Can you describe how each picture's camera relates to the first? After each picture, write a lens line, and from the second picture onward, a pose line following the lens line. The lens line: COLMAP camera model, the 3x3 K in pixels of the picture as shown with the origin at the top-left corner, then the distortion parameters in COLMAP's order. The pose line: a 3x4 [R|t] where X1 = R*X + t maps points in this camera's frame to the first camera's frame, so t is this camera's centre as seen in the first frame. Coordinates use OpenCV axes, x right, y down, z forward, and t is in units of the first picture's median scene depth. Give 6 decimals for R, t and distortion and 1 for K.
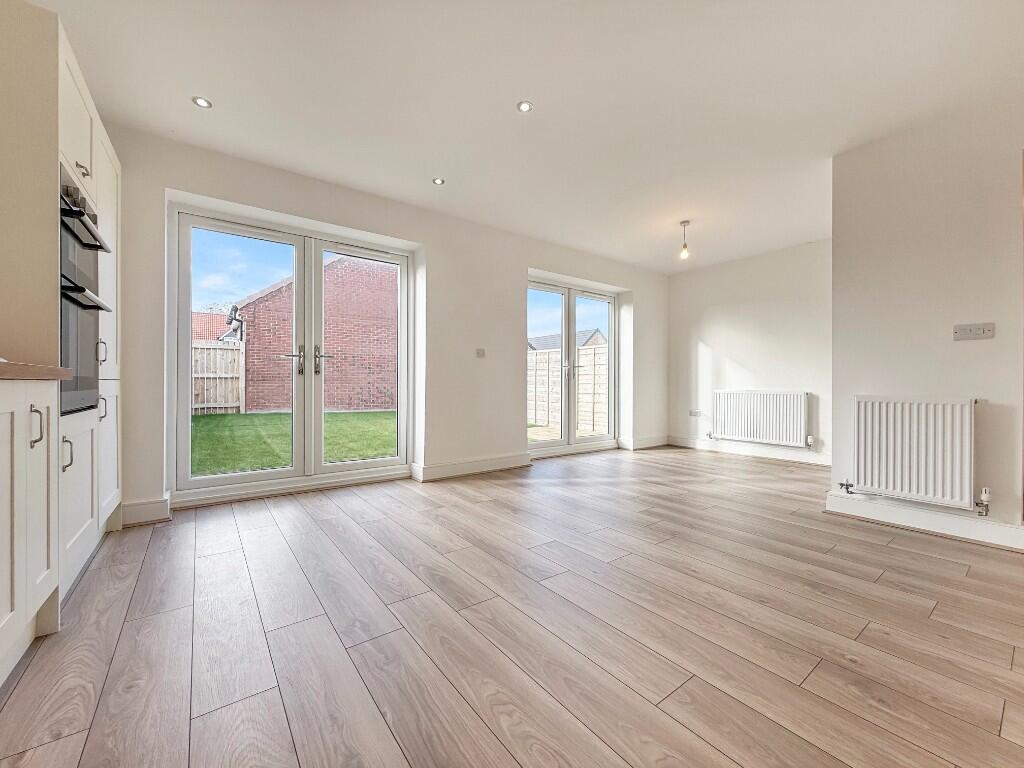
lens RADIAL K [[412.0, 0, 508.4], [0, 412.0, 382.8], [0, 0, 1]] dist [-0.000373, -0.000031]
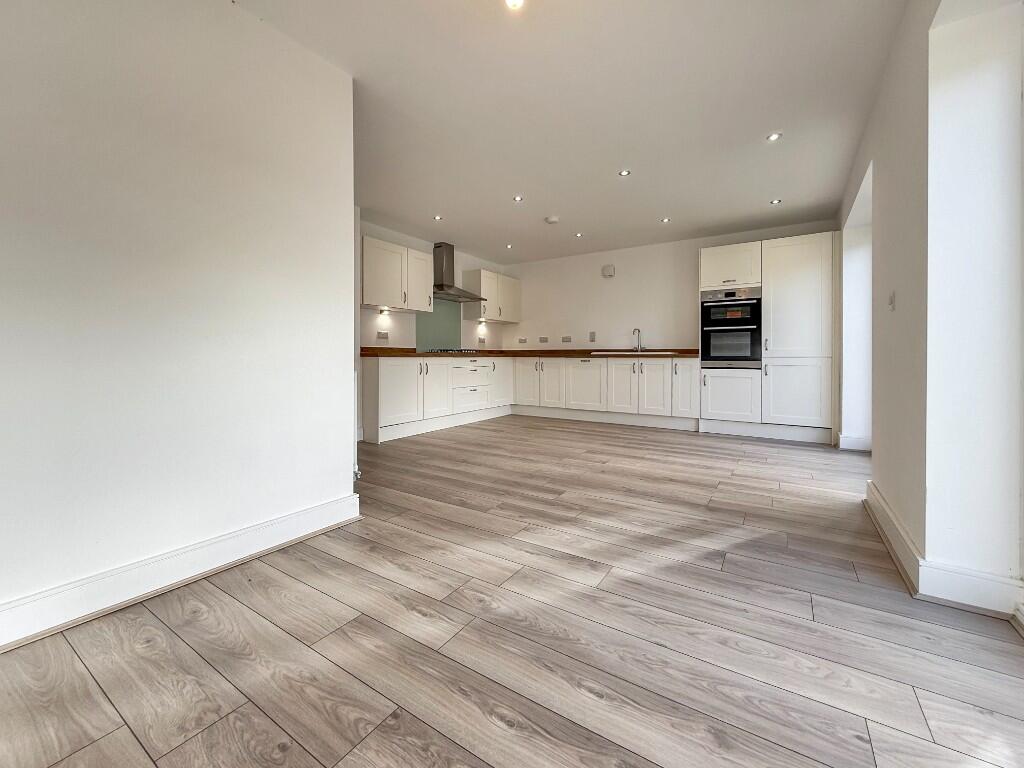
lens RADIAL K [[418.5, 0, 514.8], [0, 418.5, 358.9], [0, 0, 1]] dist [-0.000406, -0.000043]
pose [[-0.935852, -0.001291, -0.352391, 1.110437], [-0.002746, 0.999990, 0.003627, -0.003523], [0.352383, 0.004362, -0.935846, 2.678117]]
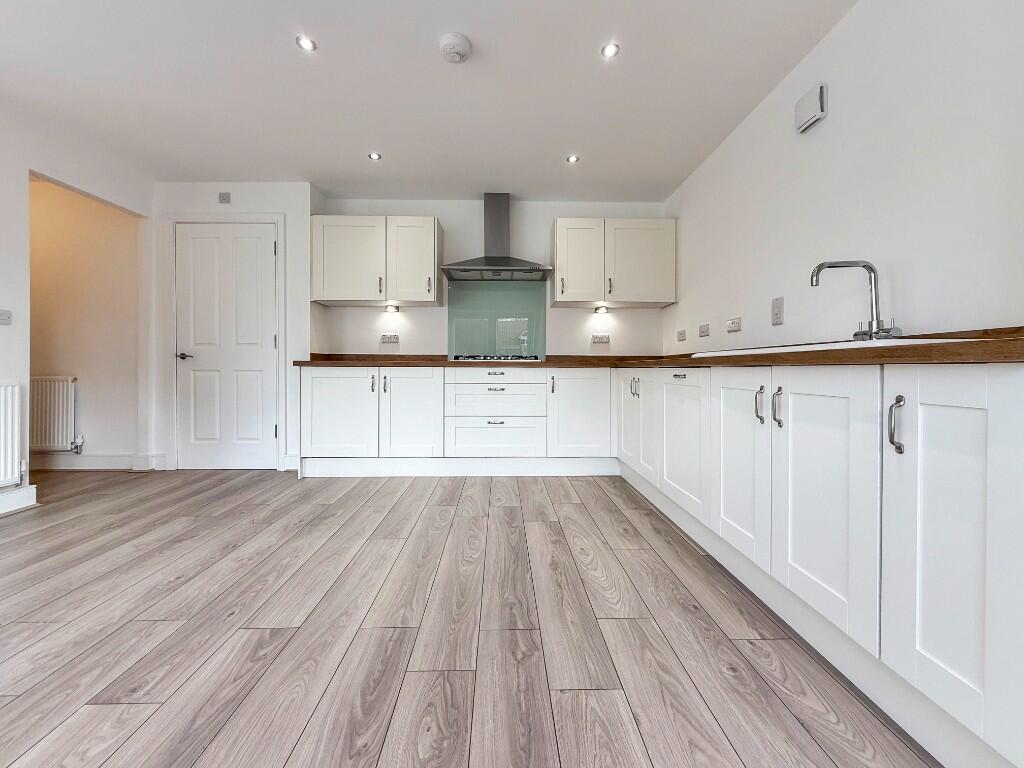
lens RADIAL K [[415.2, 0, 510.8], [0, 415.2, 371.3], [0, 0, 1]] dist [-0.000232, -0.000268]
pose [[-0.815273, -0.007397, 0.579030, -0.631347], [-0.005576, 0.999972, 0.004923, 0.003248], [-0.579050, 0.000785, -0.815291, 1.280813]]
